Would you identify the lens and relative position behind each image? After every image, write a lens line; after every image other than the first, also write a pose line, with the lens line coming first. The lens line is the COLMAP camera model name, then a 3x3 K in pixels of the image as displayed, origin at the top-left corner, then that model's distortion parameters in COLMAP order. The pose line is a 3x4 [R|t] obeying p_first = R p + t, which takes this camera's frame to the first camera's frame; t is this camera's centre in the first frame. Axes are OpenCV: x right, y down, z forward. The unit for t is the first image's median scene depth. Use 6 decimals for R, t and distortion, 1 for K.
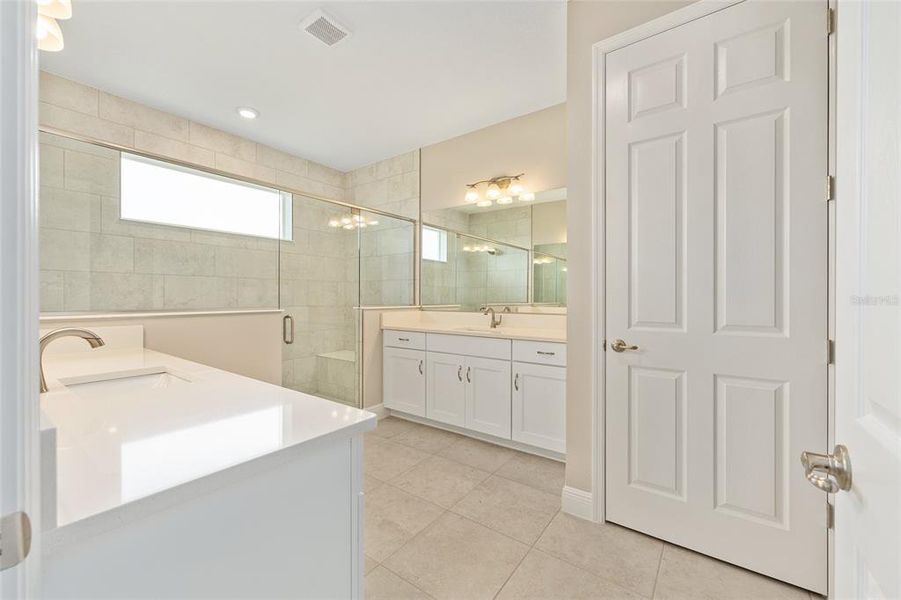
lens RADIAL K [[361.2, 0, 452.0], [0, 361.2, 299.7], [0, 0, 1]] dist [-0.003690, 0.001564]
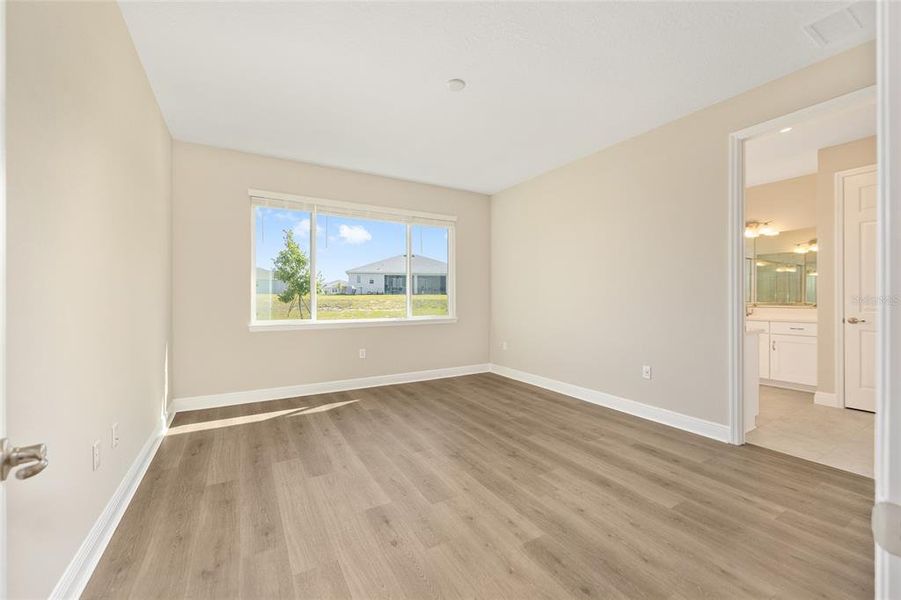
lens RADIAL K [[361.2, 0, 446.0], [0, 361.2, 299.9], [0, 0, 1]] dist [-0.003690, 0.001564]
pose [[0.915872, -0.003716, -0.401453, -0.795457], [0.001953, 0.999987, -0.004802, 0.014543], [0.401466, 0.003614, 0.915867, -1.722259]]
